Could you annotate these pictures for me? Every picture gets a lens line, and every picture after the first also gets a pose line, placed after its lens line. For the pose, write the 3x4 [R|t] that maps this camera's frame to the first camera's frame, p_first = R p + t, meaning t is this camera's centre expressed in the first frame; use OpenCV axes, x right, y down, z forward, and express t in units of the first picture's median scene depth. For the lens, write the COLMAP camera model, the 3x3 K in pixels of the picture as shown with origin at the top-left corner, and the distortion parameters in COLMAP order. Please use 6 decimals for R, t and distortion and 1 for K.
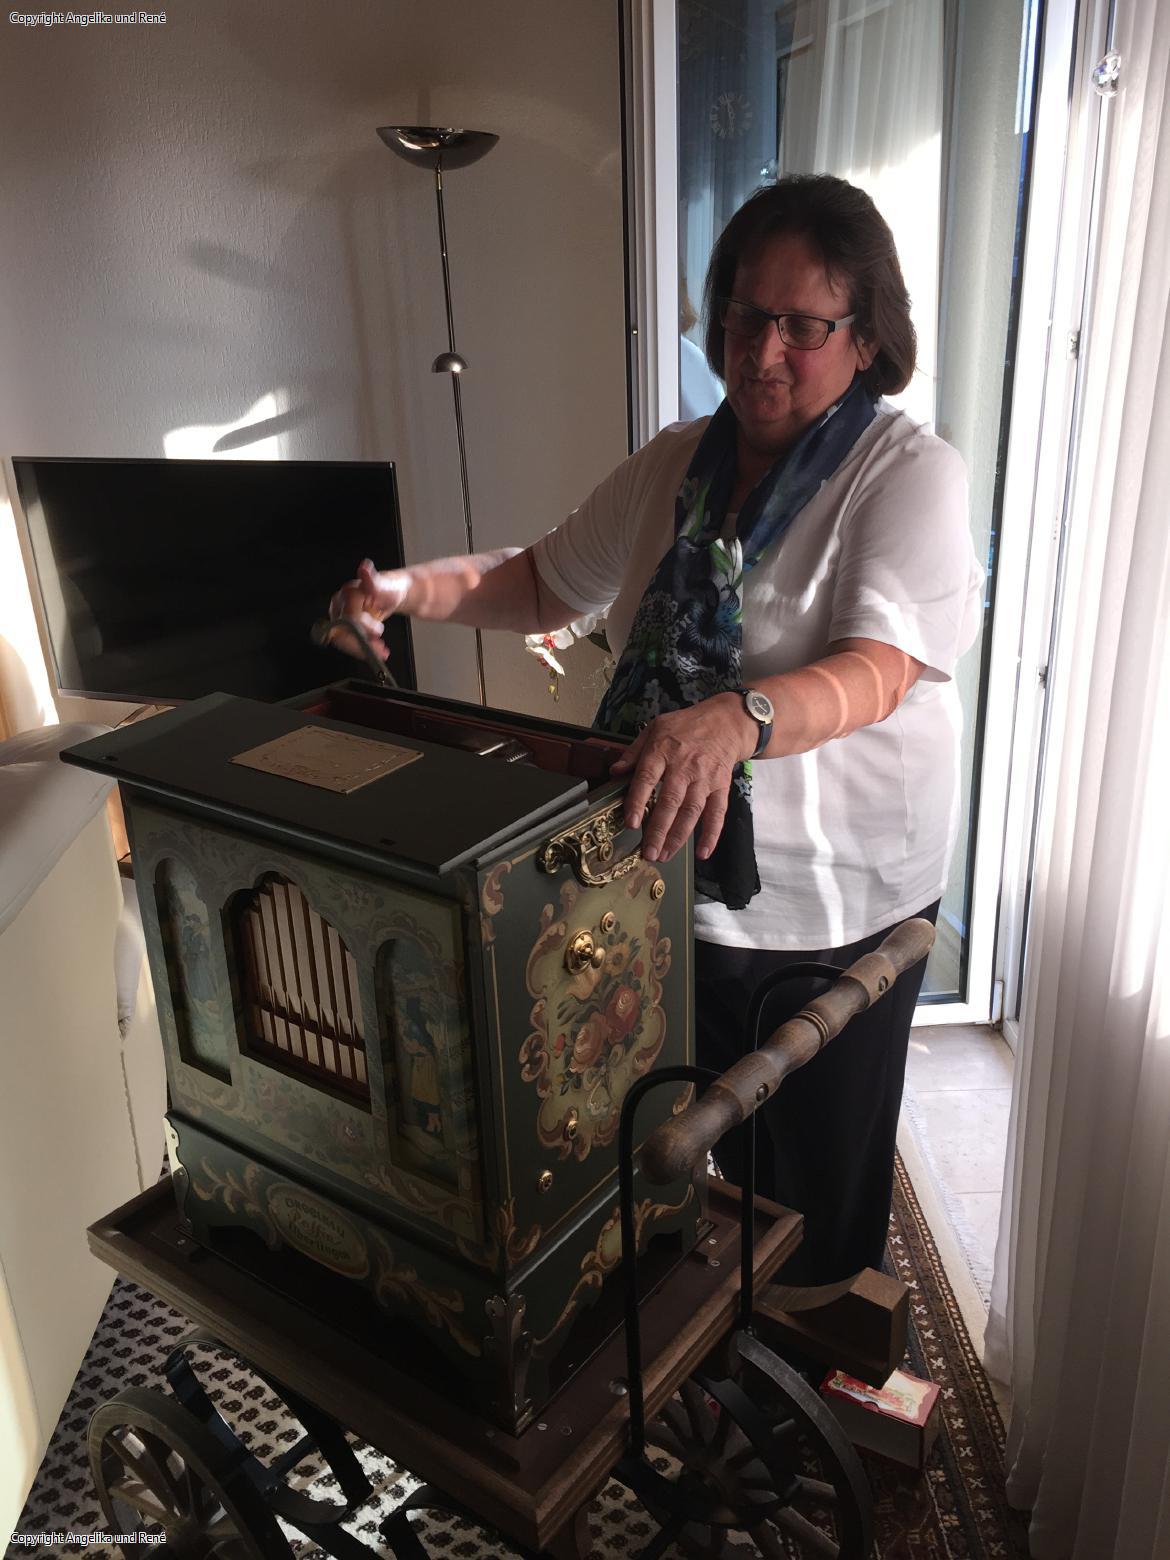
lens RADIAL K [[1376.9, 0, 590.1], [0, 1376.9, 771.6], [0, 0, 1]] dist [-0.001532, 0.003439]
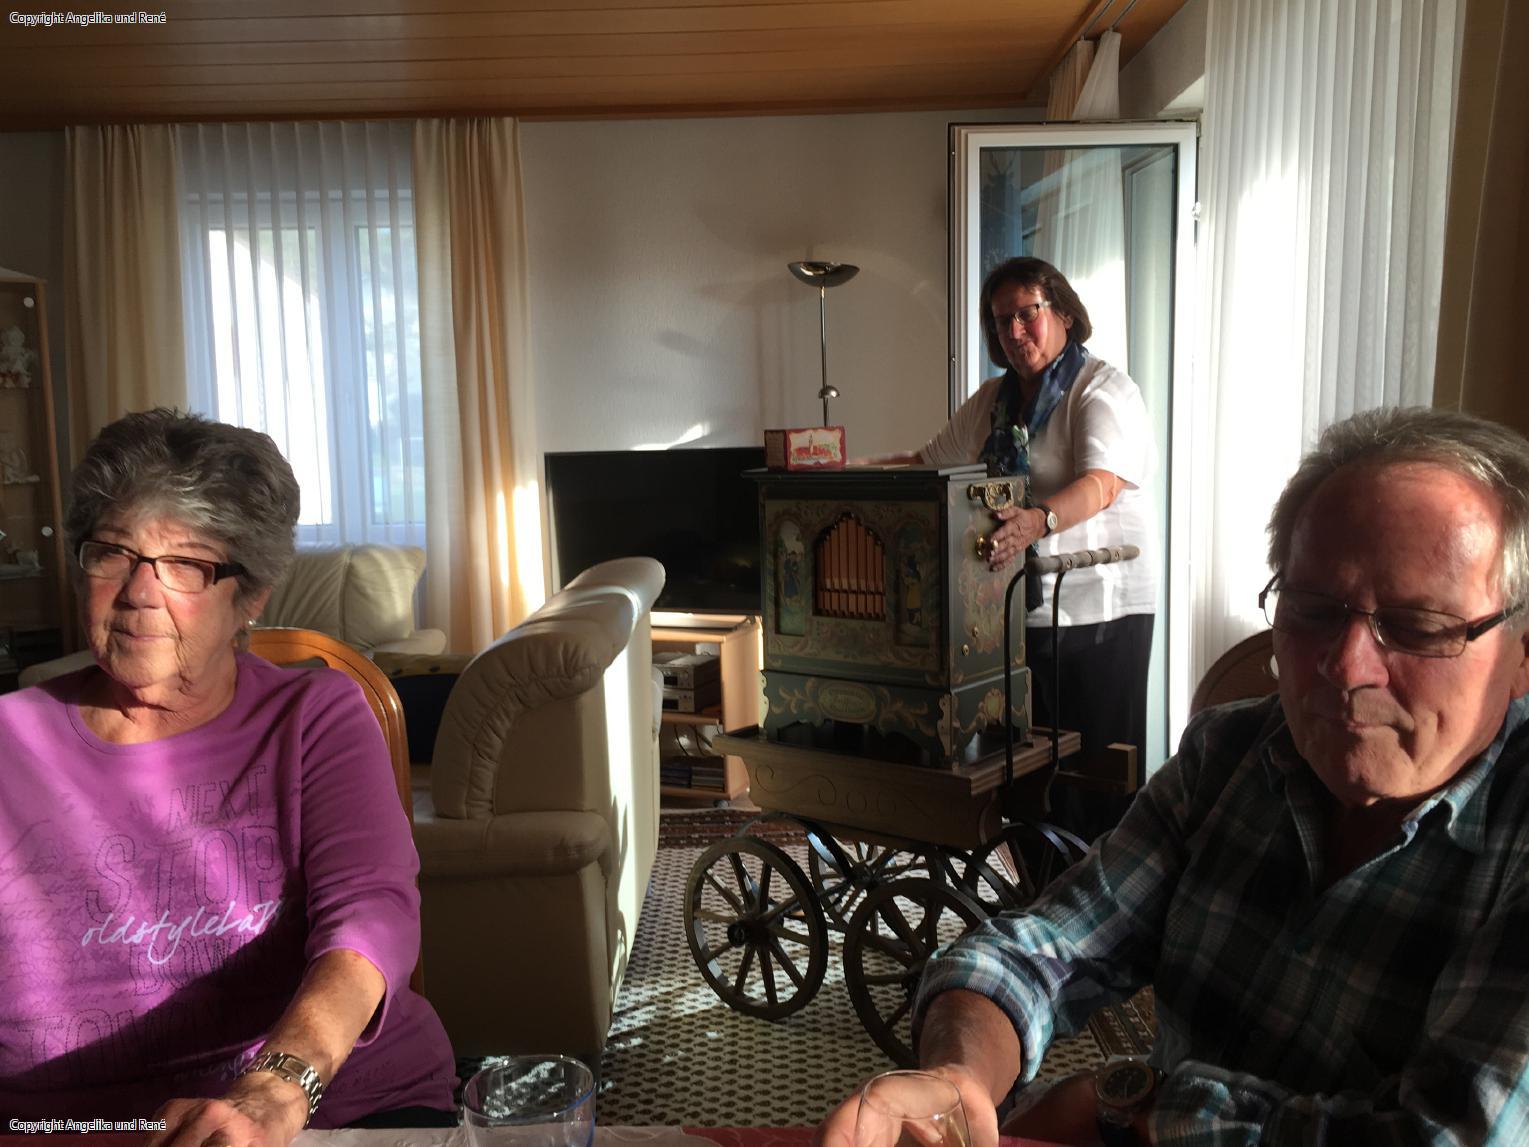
lens RADIAL K [[1349.6, 0, 758.2], [0, 1349.6, 585.3], [0, 0, 1]] dist [-0.001532, 0.003439]
pose [[0.999683, 0.010684, -0.022798, -0.242178], [-0.016174, 0.966456, -0.256323, 0.580013], [0.019295, 0.256611, 0.966322, -0.865587]]
